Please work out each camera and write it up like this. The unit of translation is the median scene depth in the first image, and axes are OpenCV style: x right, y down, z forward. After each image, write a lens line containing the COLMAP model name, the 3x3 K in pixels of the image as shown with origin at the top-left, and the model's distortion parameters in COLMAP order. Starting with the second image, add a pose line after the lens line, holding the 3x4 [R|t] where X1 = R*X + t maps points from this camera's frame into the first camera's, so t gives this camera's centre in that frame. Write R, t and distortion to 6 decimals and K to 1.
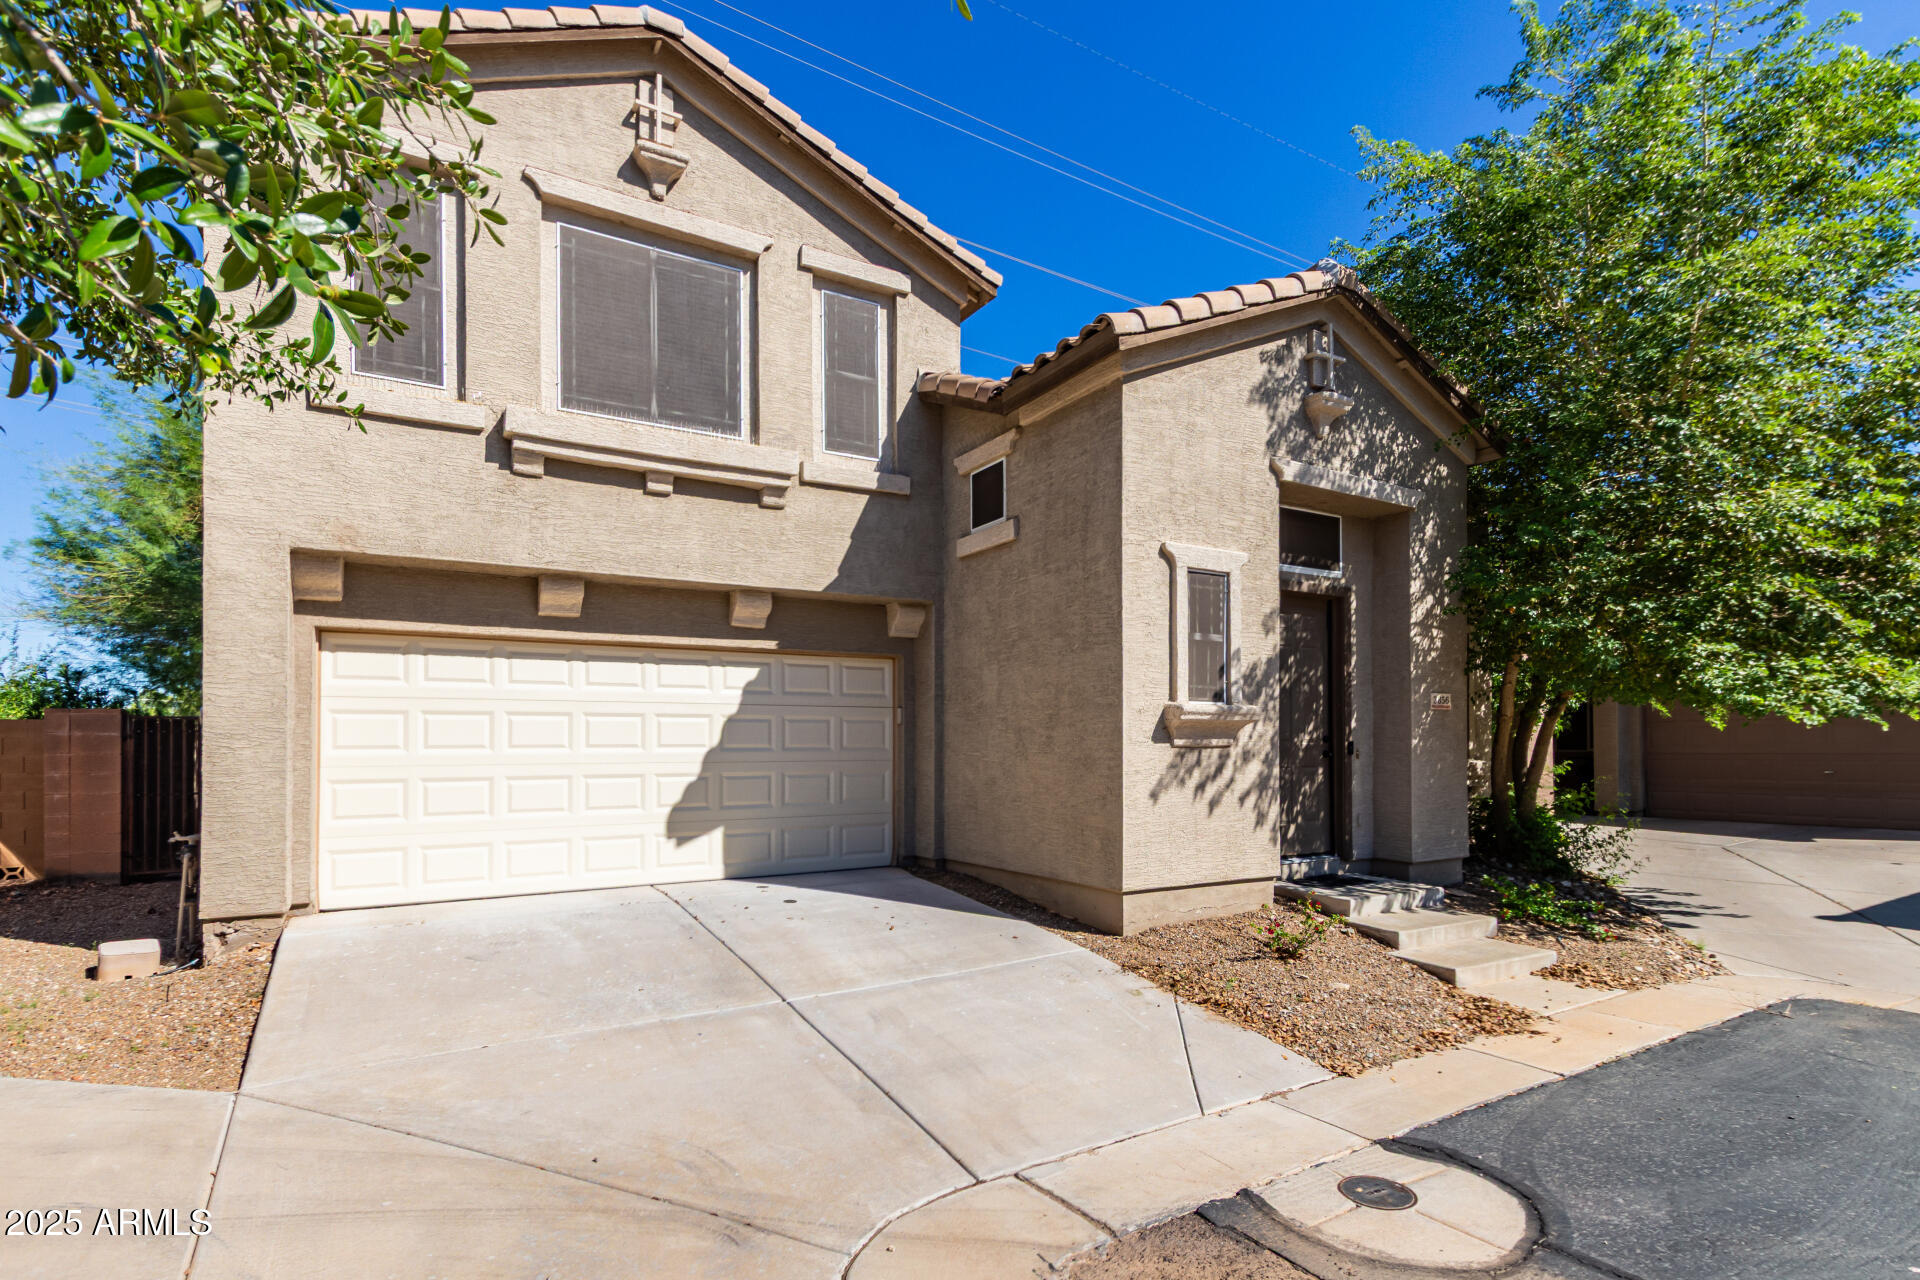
lens RADIAL K [[941.8, 0, 966.7], [0, 941.8, 660.4], [0, 0, 1]] dist [0.017667, -0.006014]
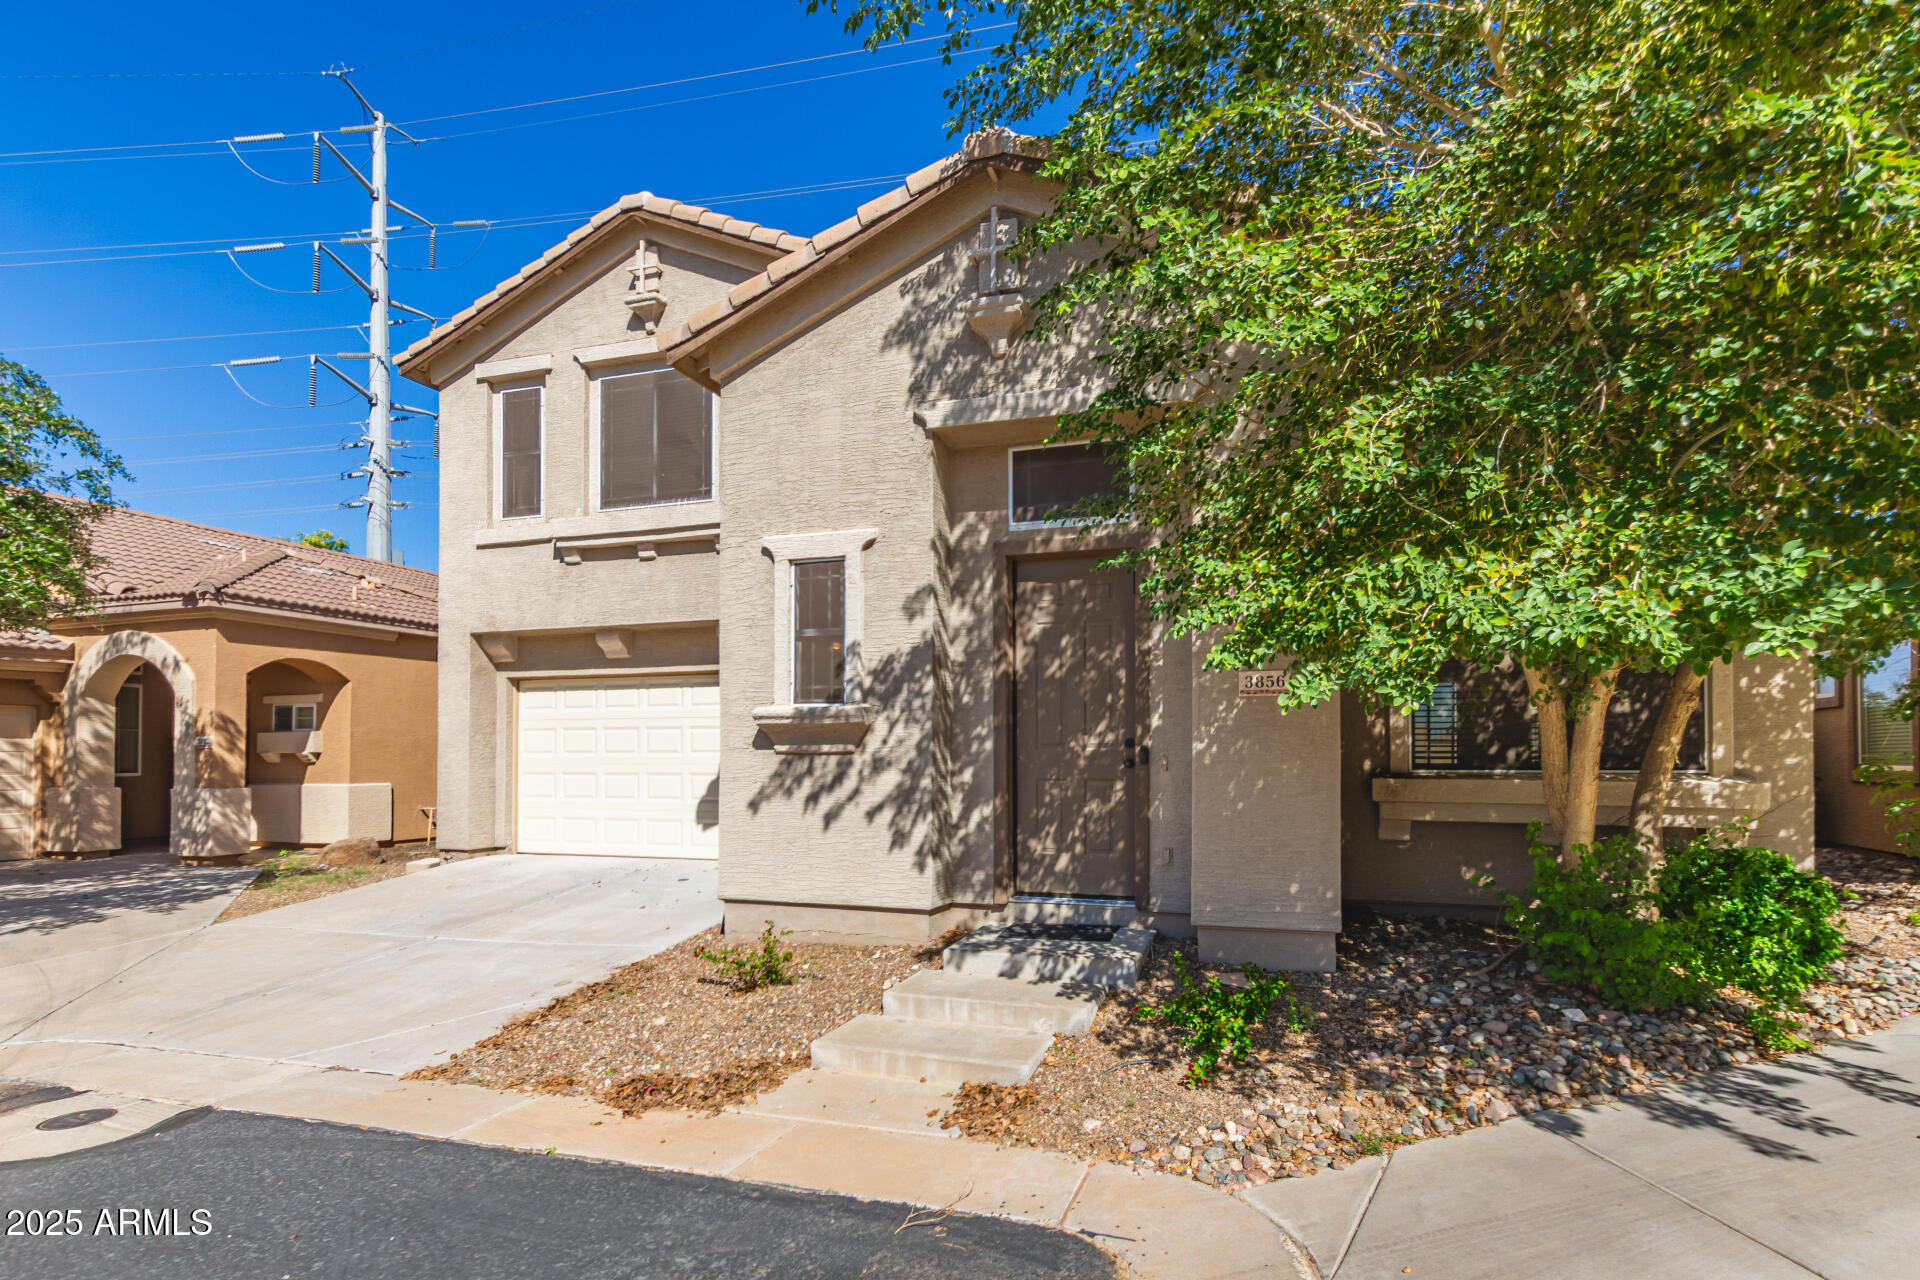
lens RADIAL K [[930.4, 0, 966.9], [0, 930.4, 672.0], [0, 0, 1]] dist [0.001529, -0.000385]
pose [[0.662698, -0.062430, -0.746280, 0.968712], [0.069576, 0.997342, -0.021649, 0.040603], [0.745647, -0.037577, 0.665280, 0.490564]]
